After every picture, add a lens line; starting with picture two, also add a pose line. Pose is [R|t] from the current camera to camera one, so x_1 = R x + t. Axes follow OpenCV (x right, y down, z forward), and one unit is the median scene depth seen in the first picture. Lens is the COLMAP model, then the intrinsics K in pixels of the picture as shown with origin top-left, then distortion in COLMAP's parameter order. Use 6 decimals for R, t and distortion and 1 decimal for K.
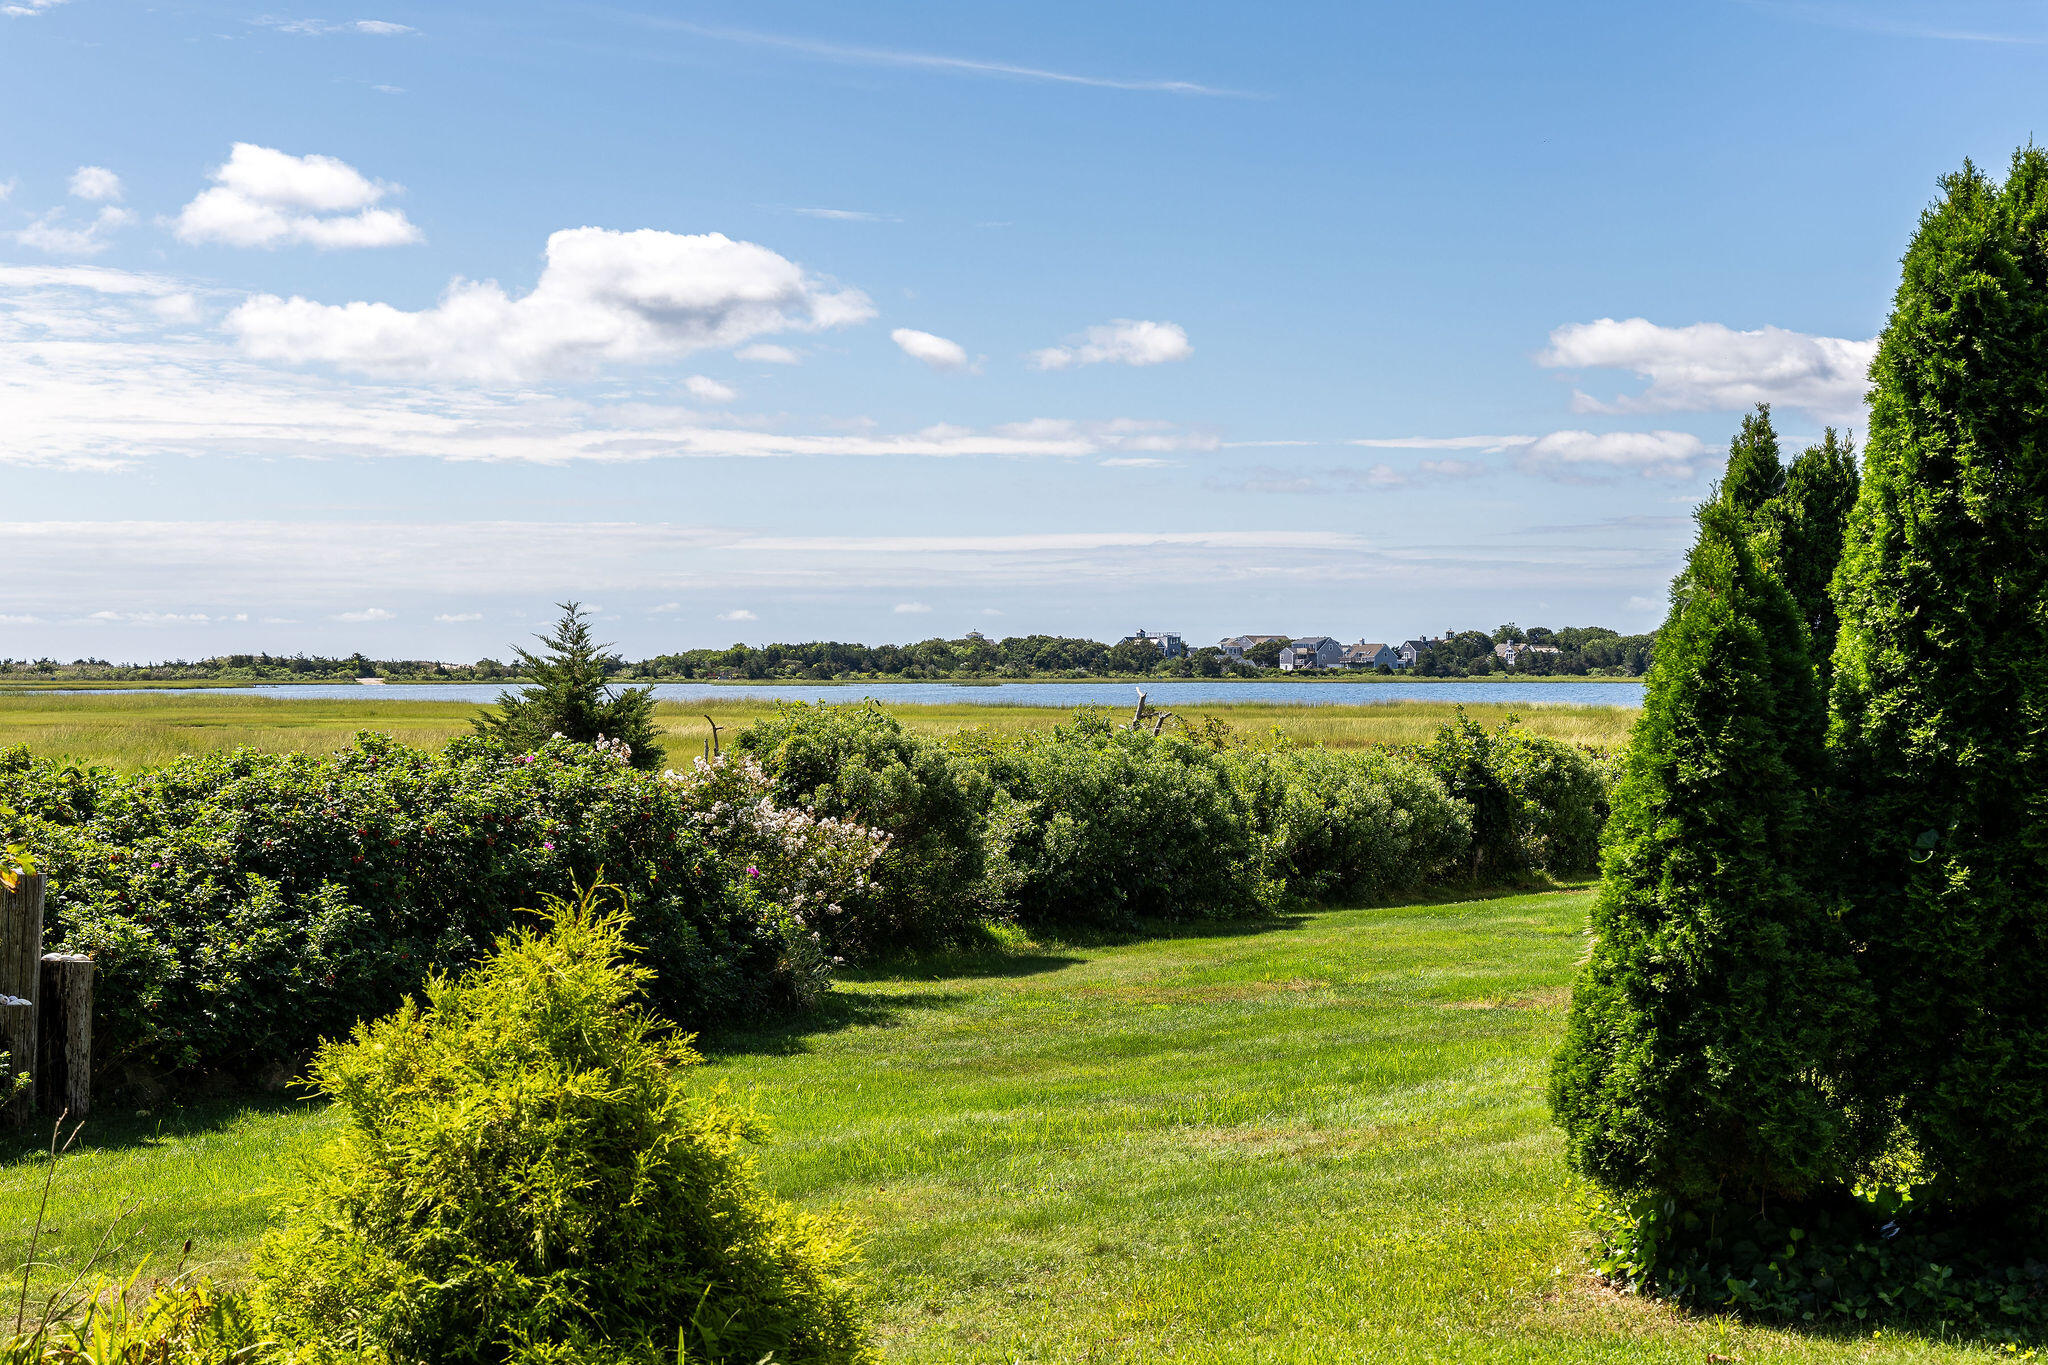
lens RADIAL K [[3392.0, 0, 1027.6], [0, 3392.0, 636.2], [0, 0, 1]] dist [0.007069, 0.000000]
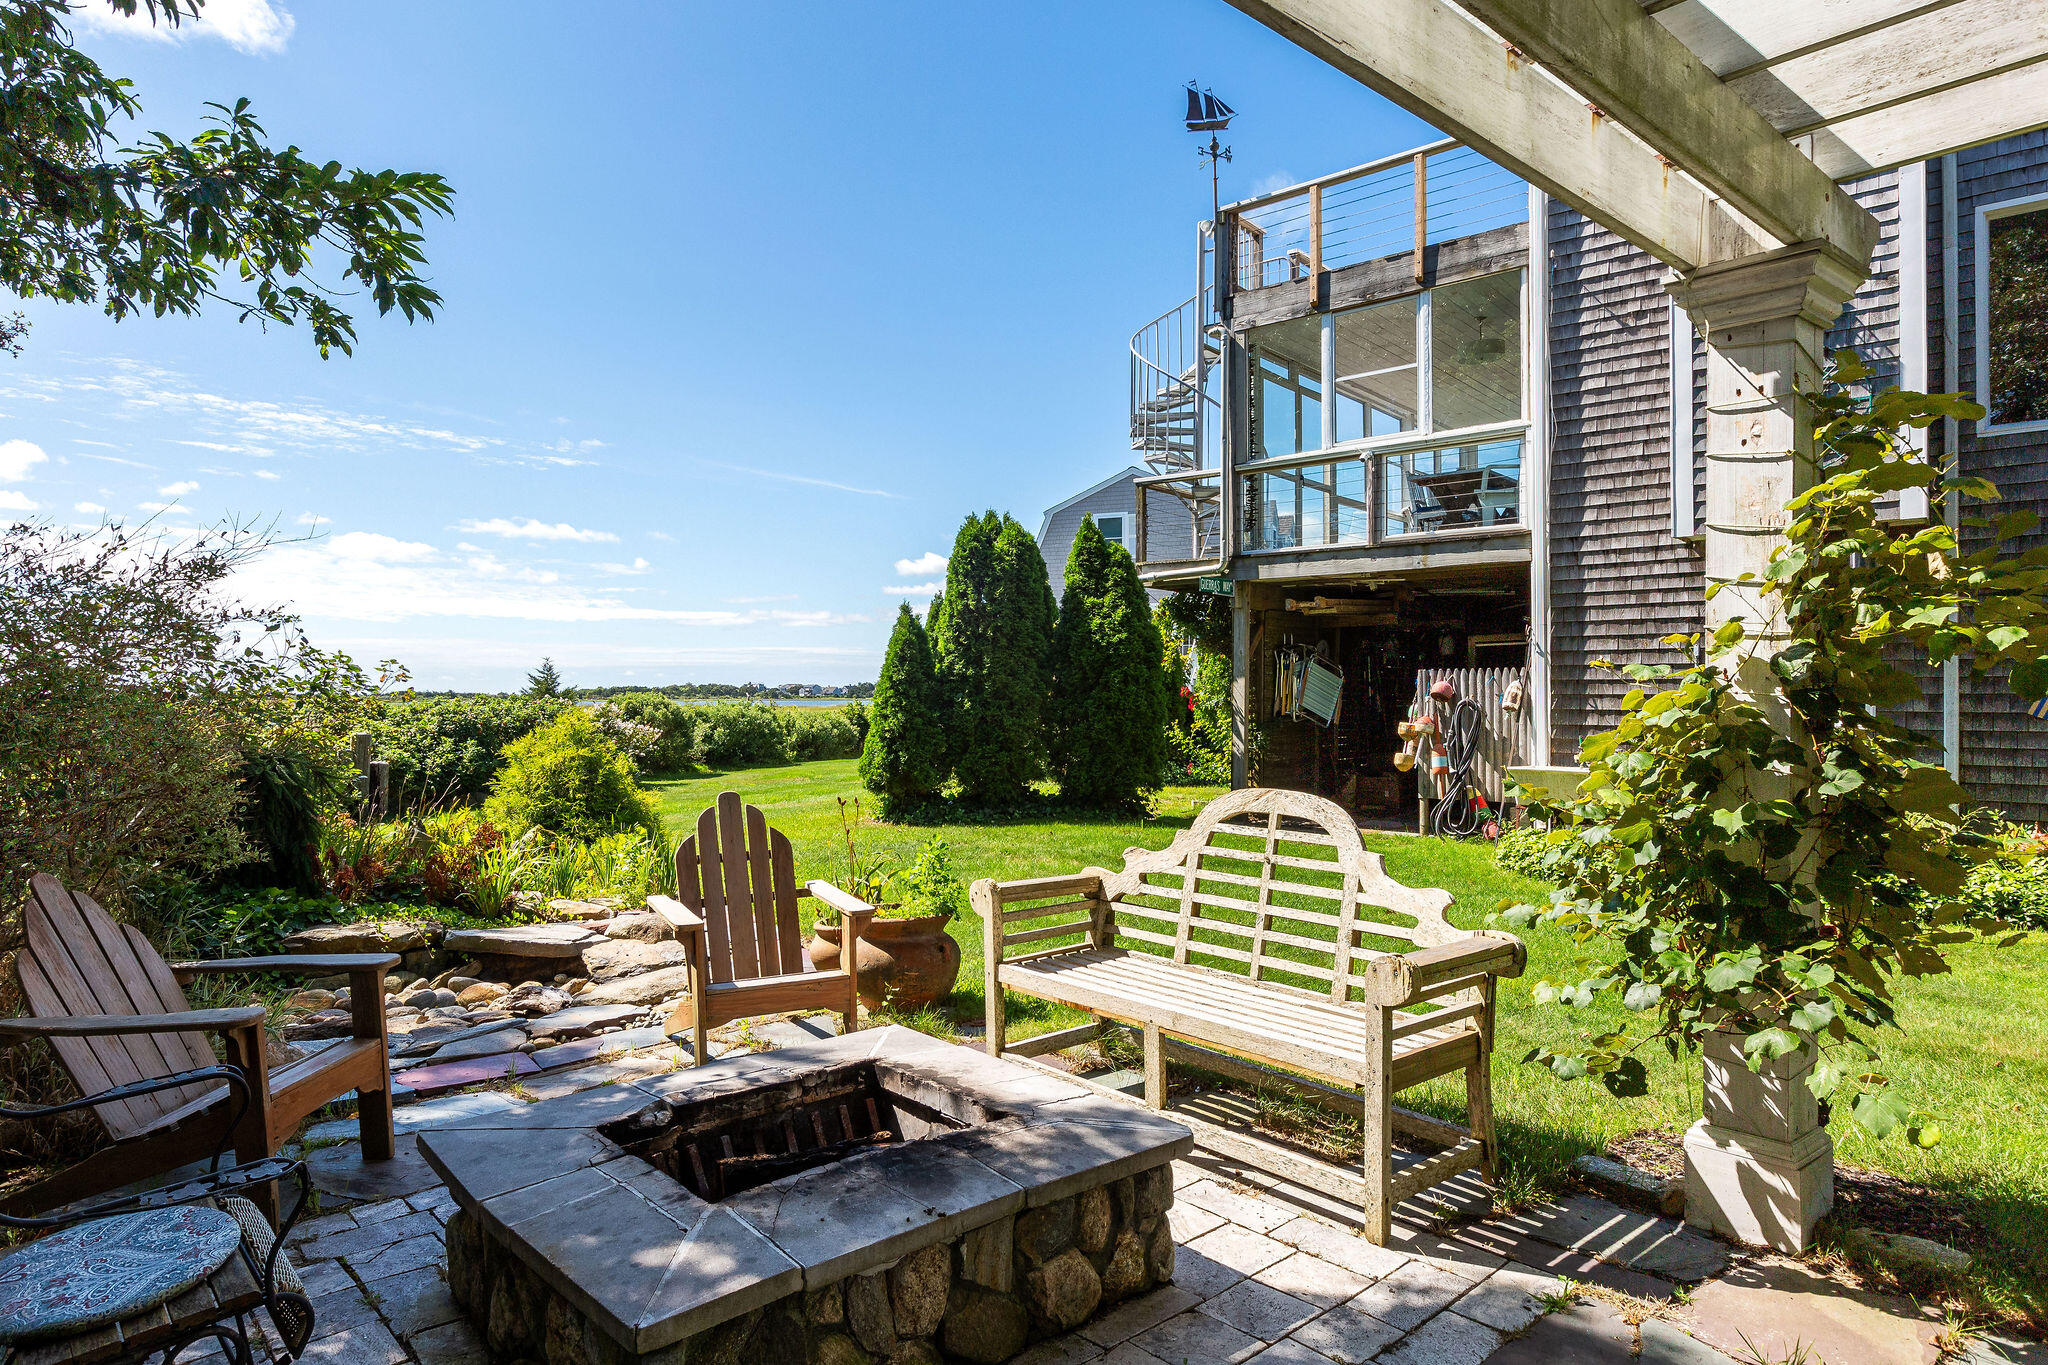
lens RADIAL K [[1269.7, 0, 990.8], [0, 1269.7, 693.6], [0, 0, 1]] dist [0.000769, 0.000334]
pose [[0.976009, 0.001401, 0.217724, -0.000940], [-0.000467, 0.999990, -0.004341, 0.036288], [-0.217728, 0.004135, 0.976001, -0.198374]]
